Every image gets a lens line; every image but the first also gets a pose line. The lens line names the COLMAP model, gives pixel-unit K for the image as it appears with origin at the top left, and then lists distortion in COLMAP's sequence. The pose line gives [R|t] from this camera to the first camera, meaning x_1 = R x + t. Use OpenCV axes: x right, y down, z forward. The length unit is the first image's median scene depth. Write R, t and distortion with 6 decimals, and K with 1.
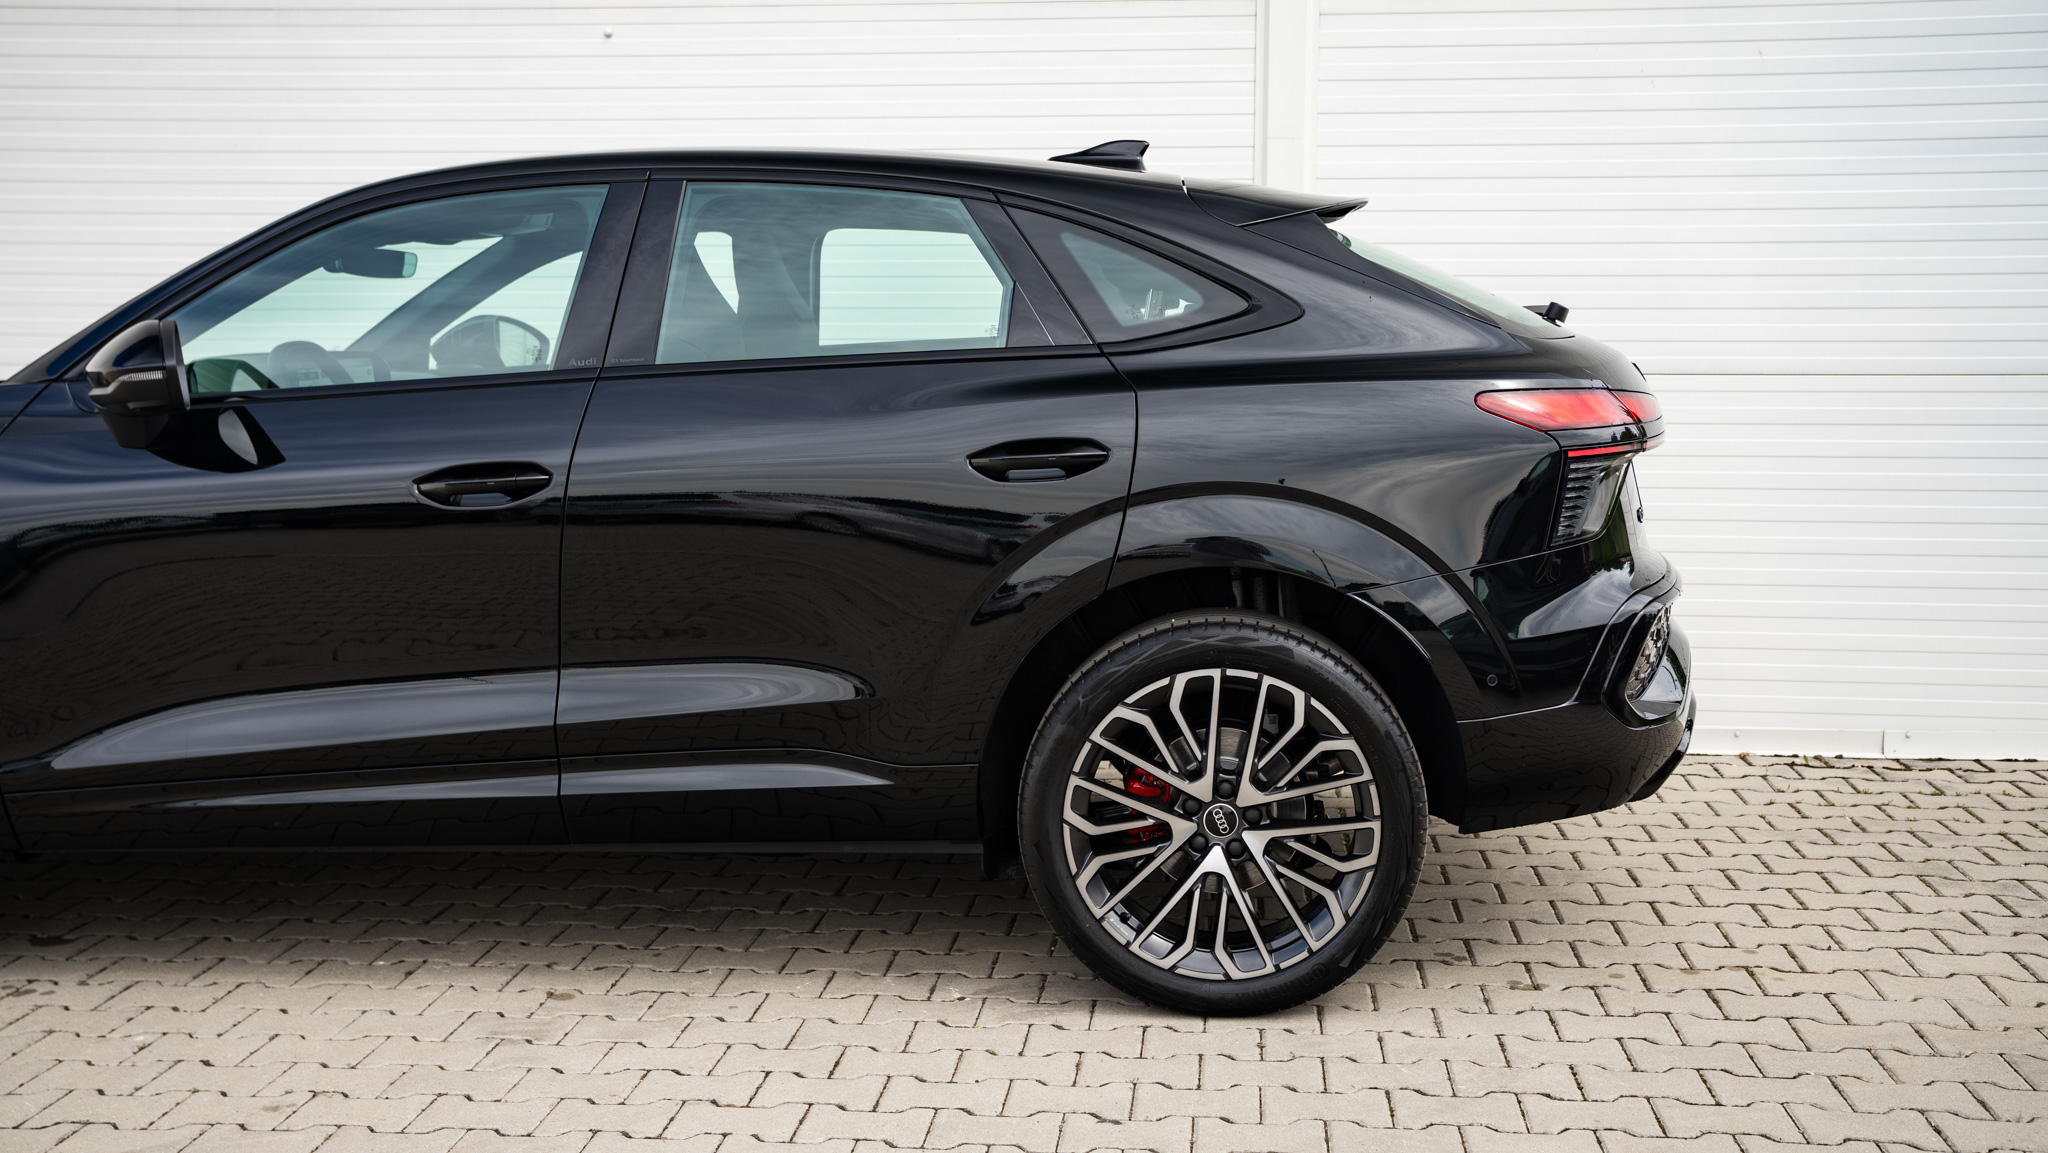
lens RADIAL K [[2247.3, 0, 1024.0], [0, 2247.3, 576.5], [0, 0, 1]] dist [-0.002708, 0.277844]
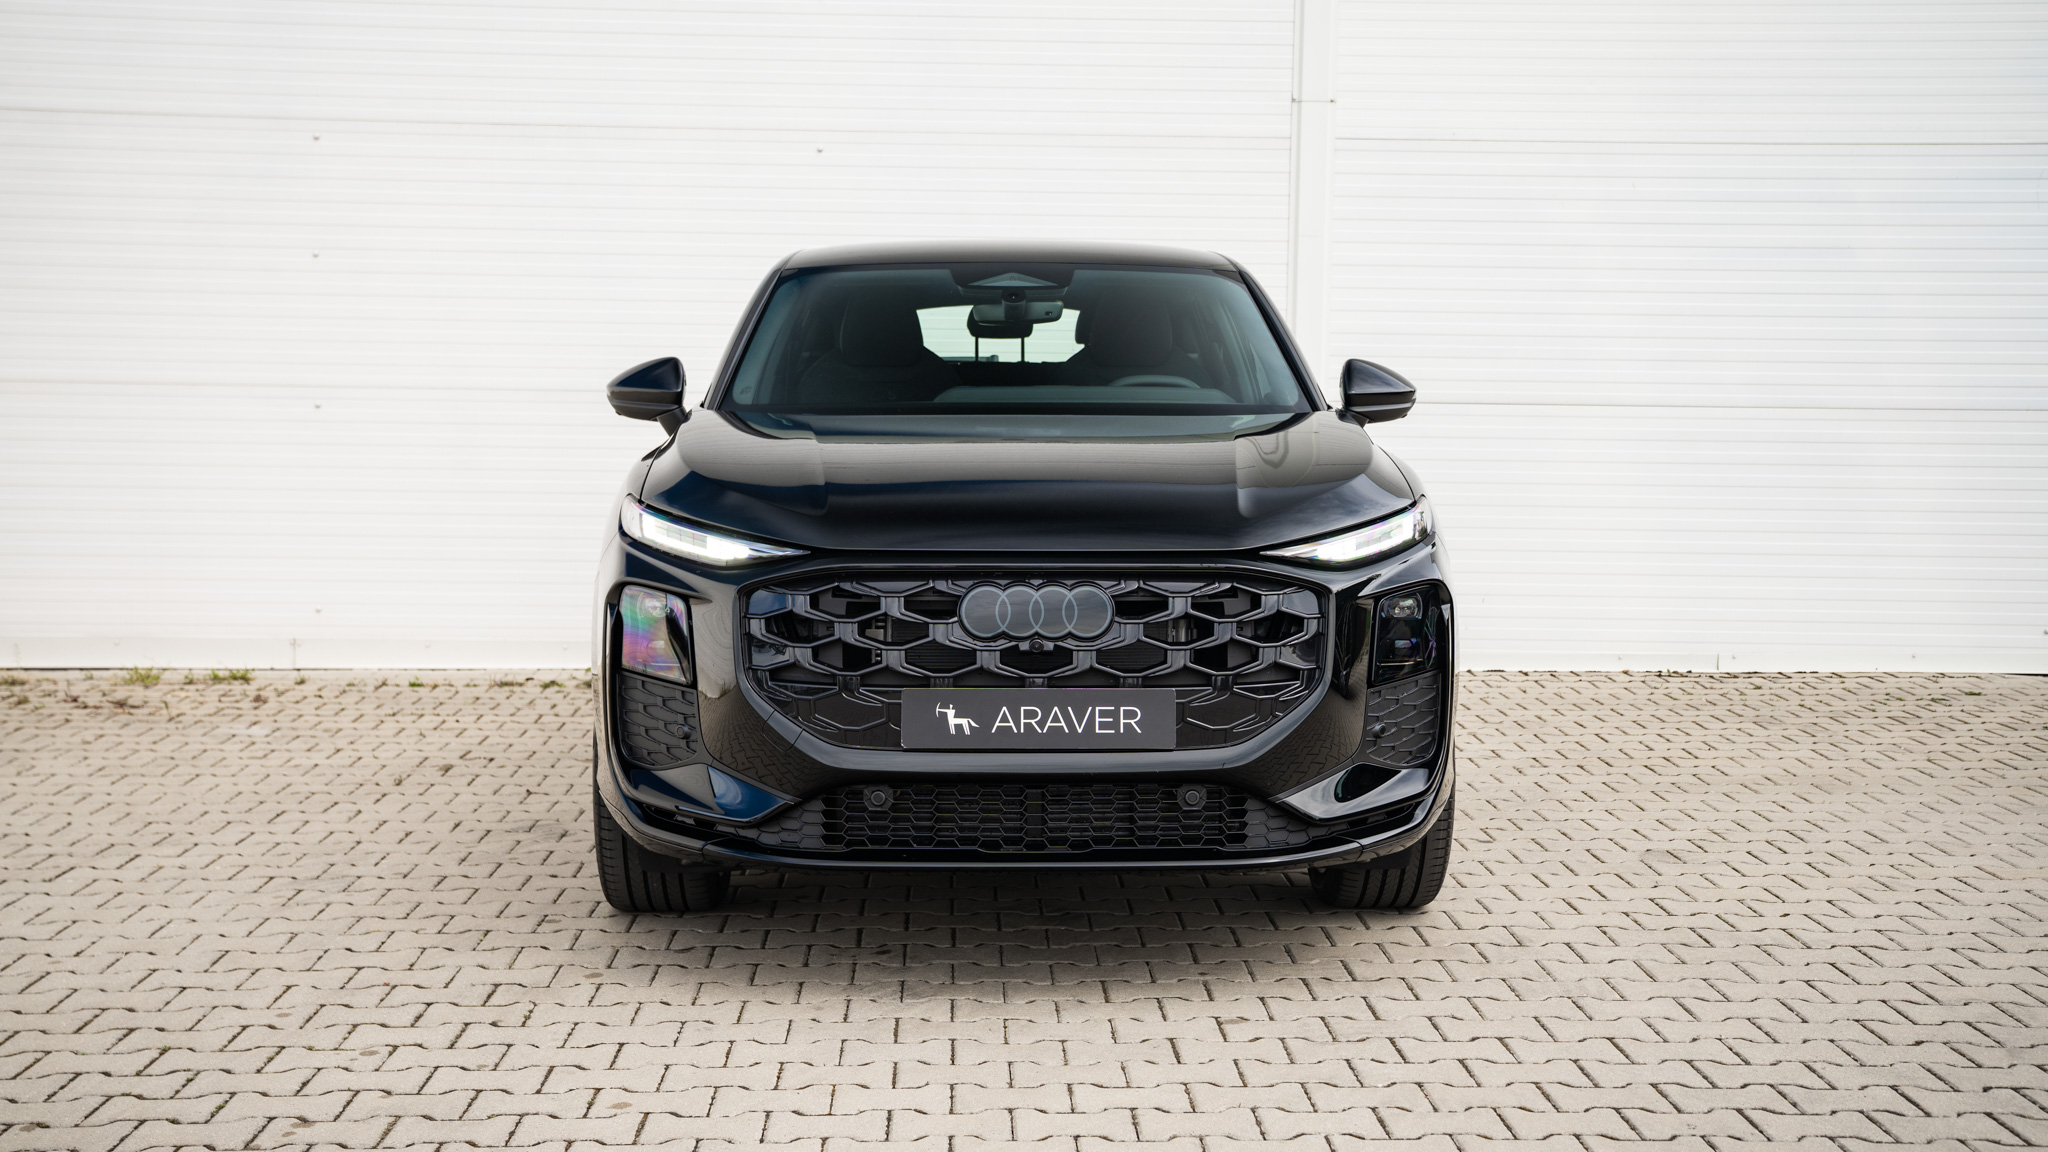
lens RADIAL K [[2486.4, 0, 1038.0], [0, 2486.4, 567.0], [0, 0, 1]] dist [0.021751, 0.401522]
pose [[0.991492, 0.001268, 0.130164, -0.403582], [0.002567, 0.999568, -0.029289, 0.092098], [-0.130145, 0.029373, 0.991060, -0.820354]]
